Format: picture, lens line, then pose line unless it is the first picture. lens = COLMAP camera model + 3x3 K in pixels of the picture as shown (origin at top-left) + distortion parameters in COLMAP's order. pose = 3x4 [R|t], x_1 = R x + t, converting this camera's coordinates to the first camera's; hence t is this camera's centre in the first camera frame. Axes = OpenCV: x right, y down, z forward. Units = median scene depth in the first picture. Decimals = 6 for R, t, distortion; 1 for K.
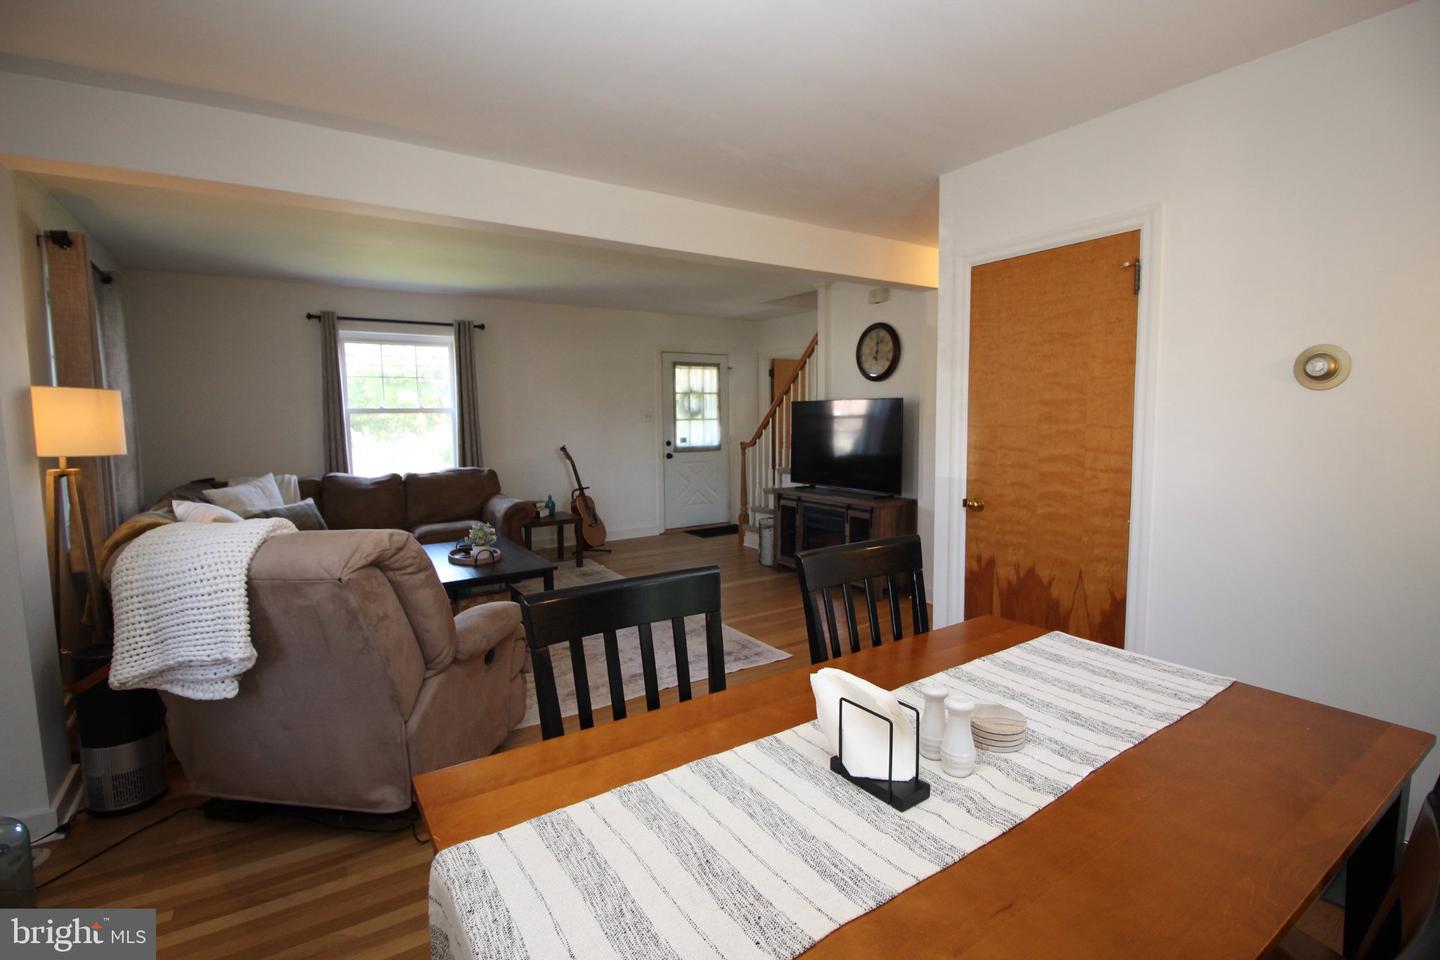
lens RADIAL K [[664.1, 0, 723.8], [0, 664.1, 469.5], [0, 0, 1]] dist [-0.000932, -0.010930]
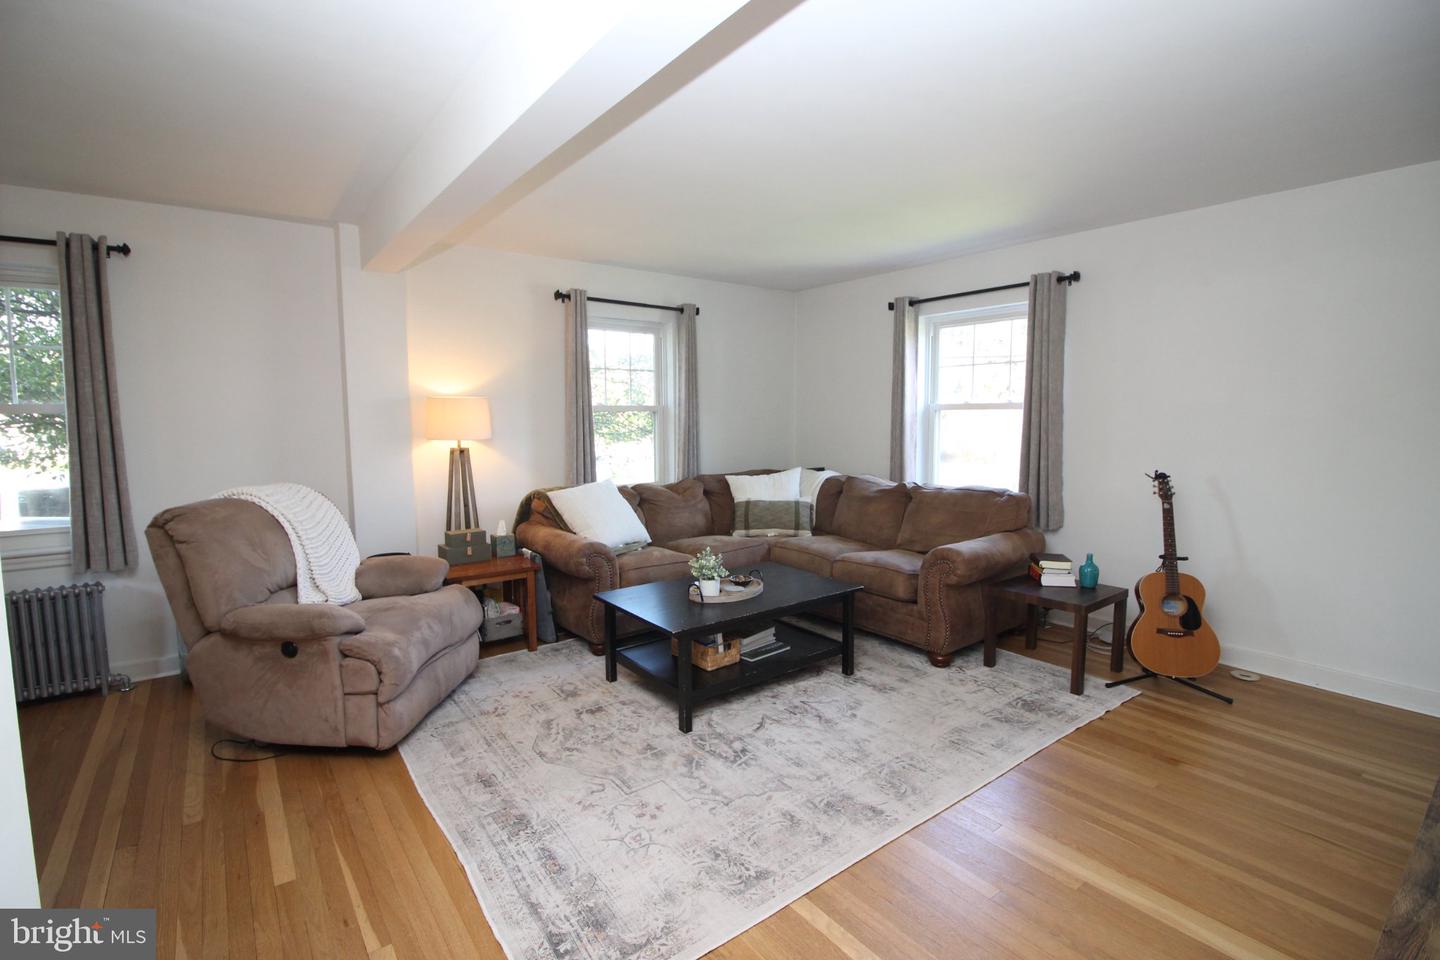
lens RADIAL K [[664.1, 0, 723.8], [0, 664.1, 469.5], [0, 0, 1]] dist [-0.000932, -0.010930]
pose [[0.064655, 0.092717, -0.993591, 0.293503], [-0.077344, 0.993145, 0.087643, -0.062108], [0.994906, 0.071182, 0.071382, 0.669497]]
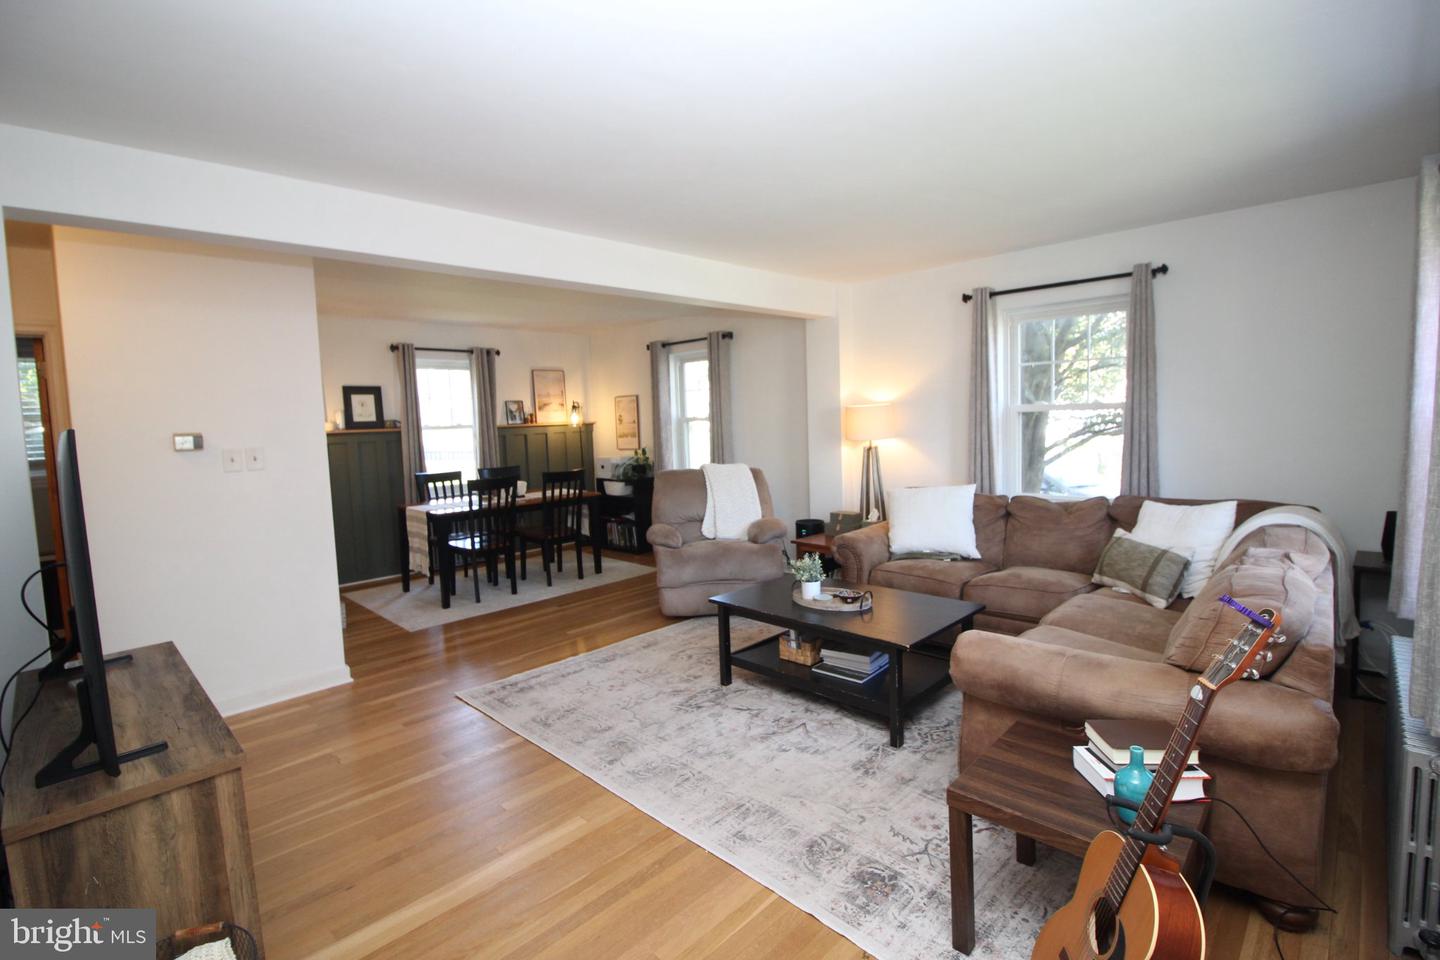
lens RADIAL K [[664.1, 0, 723.8], [0, 664.1, 469.5], [0, 0, 1]] dist [-0.000932, -0.010930]
pose [[-0.976249, 0.059633, -0.208283, -0.063372], [0.026009, 0.986679, 0.160584, -0.117451], [0.215084, 0.151353, -0.964796, 1.250786]]
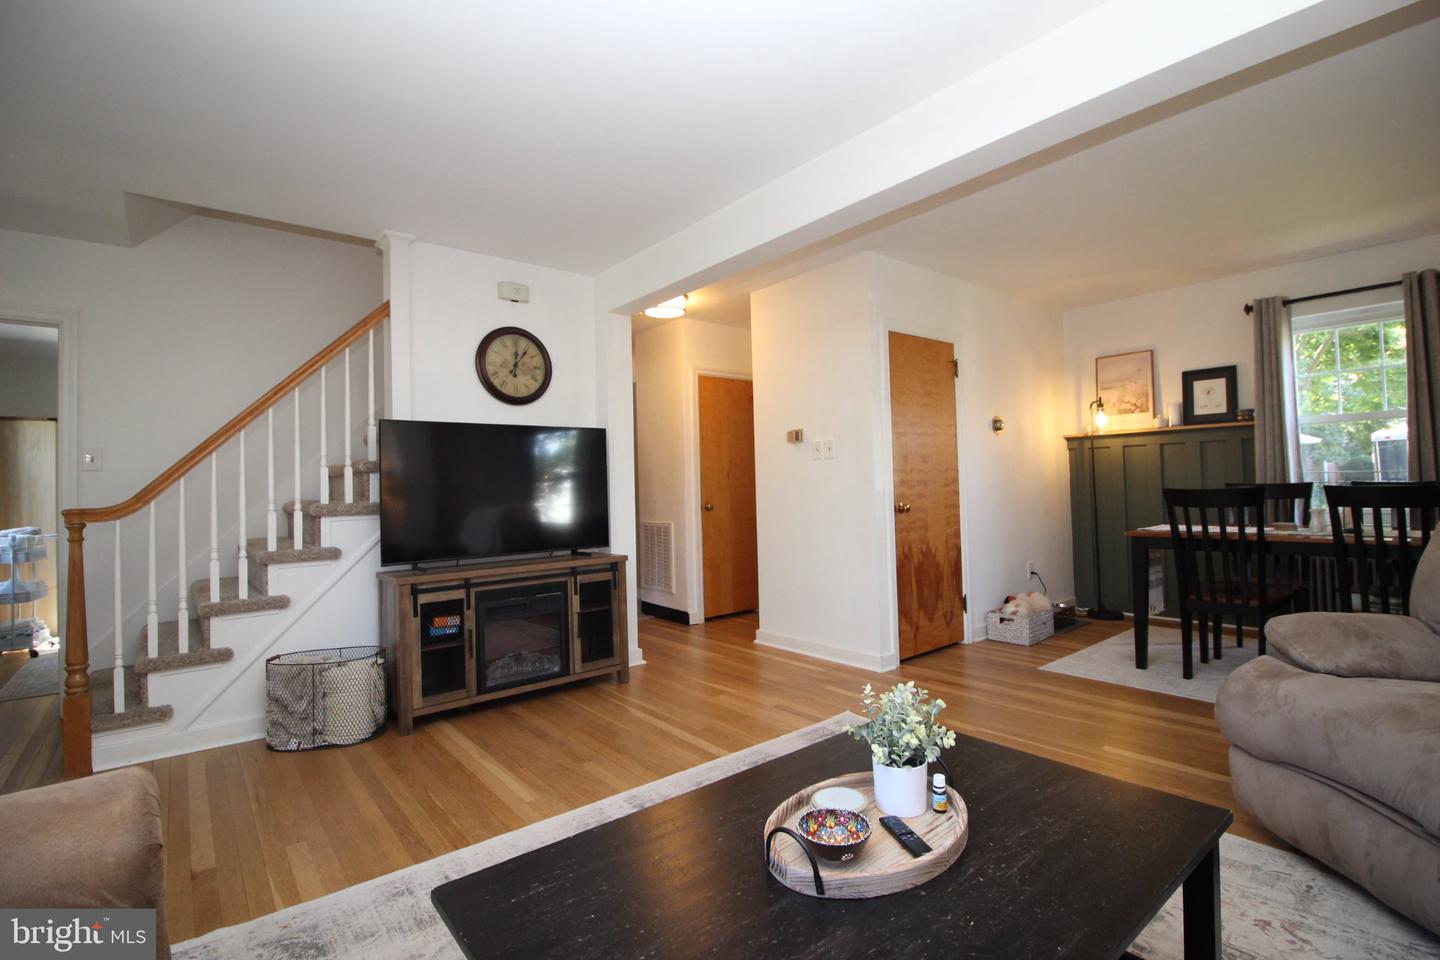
lens RADIAL K [[664.1, 0, 723.8], [0, 664.1, 469.5], [0, 0, 1]] dist [-0.000932, -0.010930]
pose [[-0.103906, 0.038870, 0.993827, -0.470451], [0.110495, 0.993502, -0.027304, -0.014134], [-0.988430, 0.106976, -0.107526, 0.774645]]
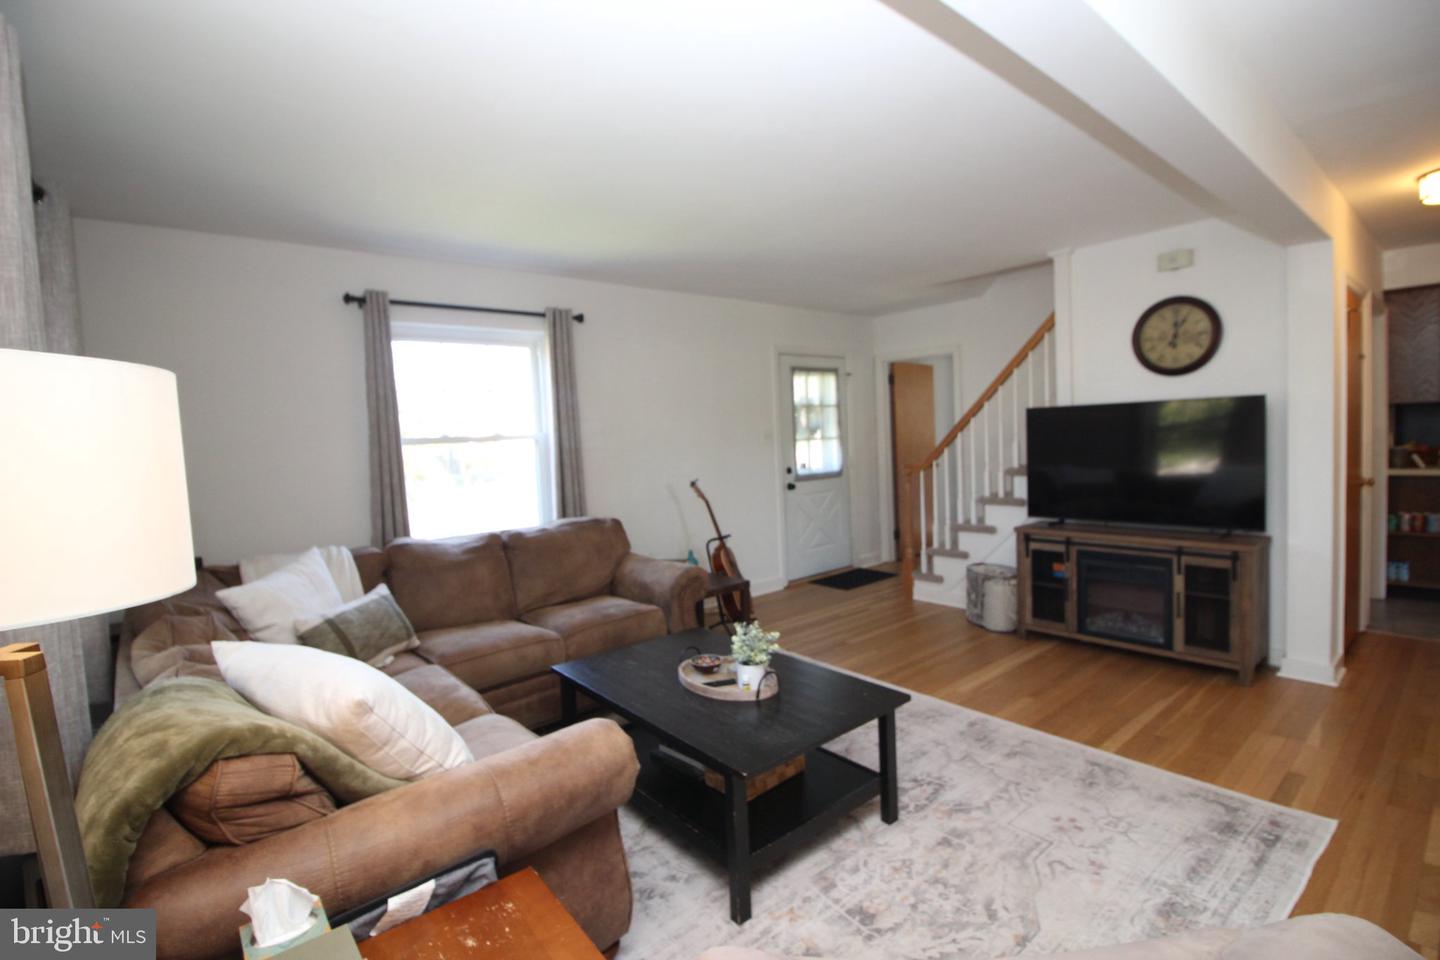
lens RADIAL K [[664.1, 0, 723.8], [0, 664.1, 469.5], [0, 0, 1]] dist [-0.000932, -0.010930]
pose [[0.993110, -0.040140, 0.110097, -0.315601], [0.043715, 0.998586, -0.030254, -0.026155], [-0.108727, 0.034859, 0.993460, 0.298699]]
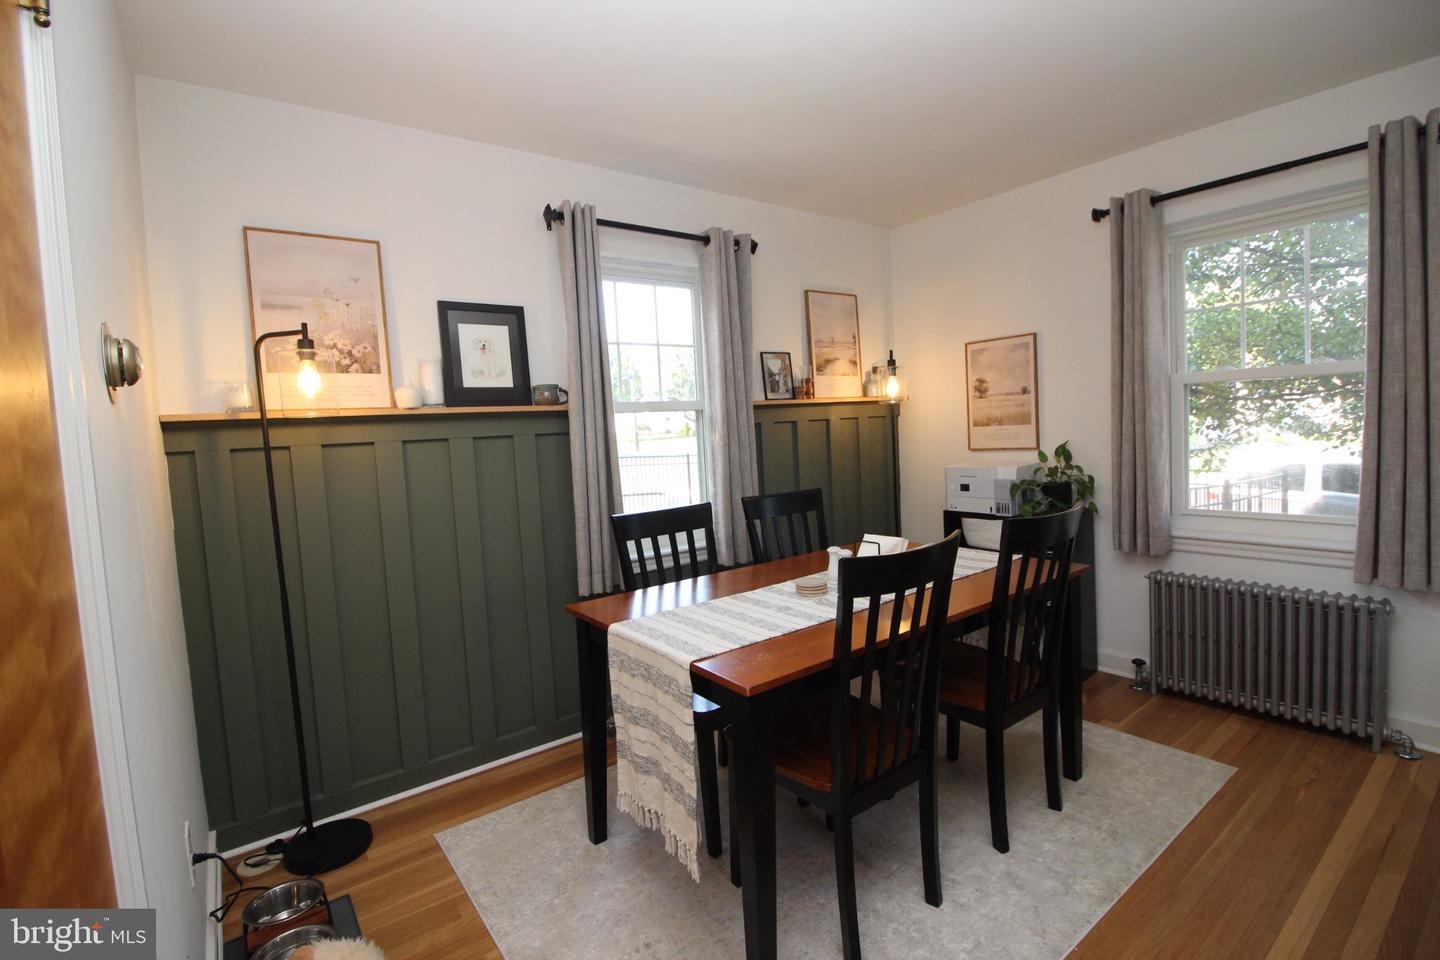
lens RADIAL K [[664.1, 0, 723.8], [0, 664.1, 469.5], [0, 0, 1]] dist [-0.000932, -0.010930]
pose [[-0.995977, 0.065222, -0.061447, 0.145531], [0.055461, 0.987284, 0.148975, -0.041556], [0.070382, 0.144968, -0.986930, 0.551231]]
